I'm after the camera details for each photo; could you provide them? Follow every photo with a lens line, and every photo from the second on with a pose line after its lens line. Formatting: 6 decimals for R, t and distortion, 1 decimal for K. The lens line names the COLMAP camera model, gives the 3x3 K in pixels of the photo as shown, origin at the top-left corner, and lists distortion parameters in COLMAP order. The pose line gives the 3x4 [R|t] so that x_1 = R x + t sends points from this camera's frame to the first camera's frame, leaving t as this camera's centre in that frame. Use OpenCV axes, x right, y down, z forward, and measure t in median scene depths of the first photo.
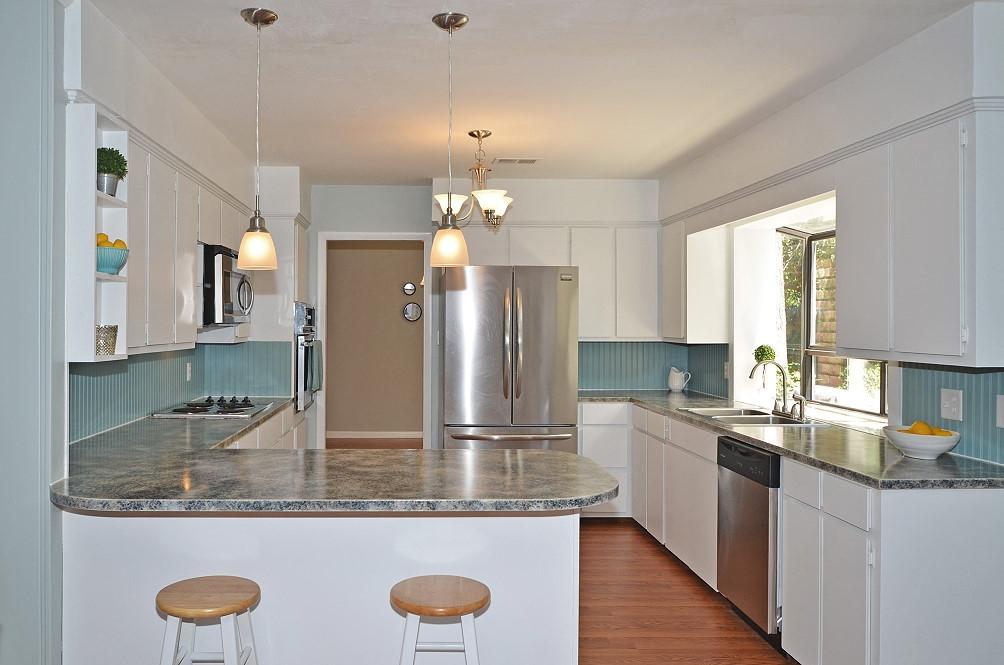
lens RADIAL K [[815.1, 0, 497.2], [0, 815.1, 328.0], [0, 0, 1]] dist [-0.007289, -0.001212]
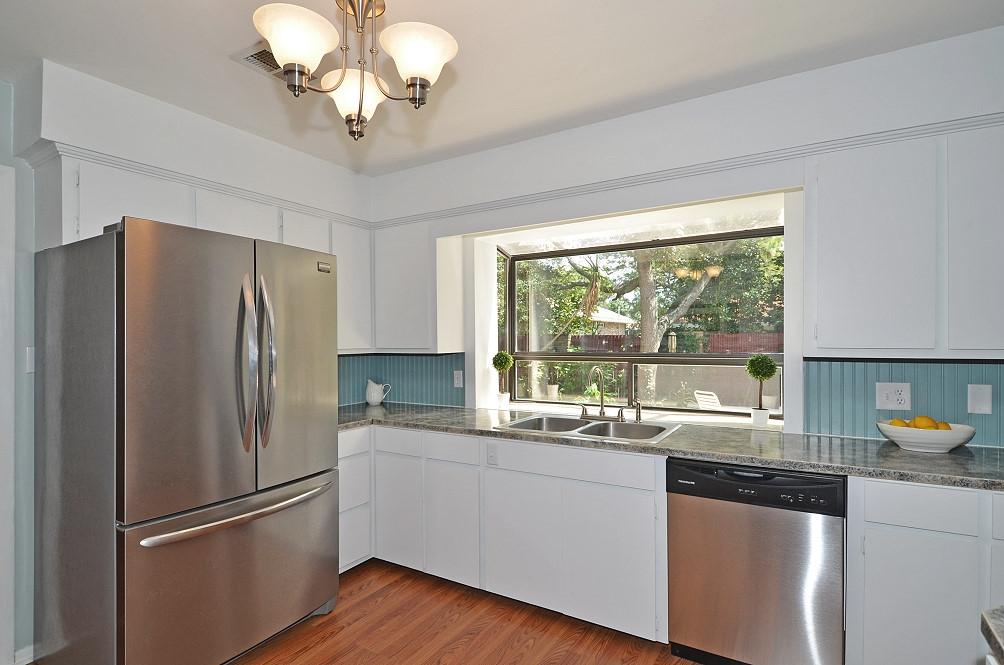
lens RADIAL K [[497.7, 0, 502.1], [0, 497.7, 339.6], [0, 0, 1]] dist [0.004507, 0.000192]
pose [[0.602556, 0.000730, 0.798076, -0.179163], [0.010286, 0.999909, -0.008681, 0.008874], [-0.798010, 0.013439, 0.602494, 0.595048]]
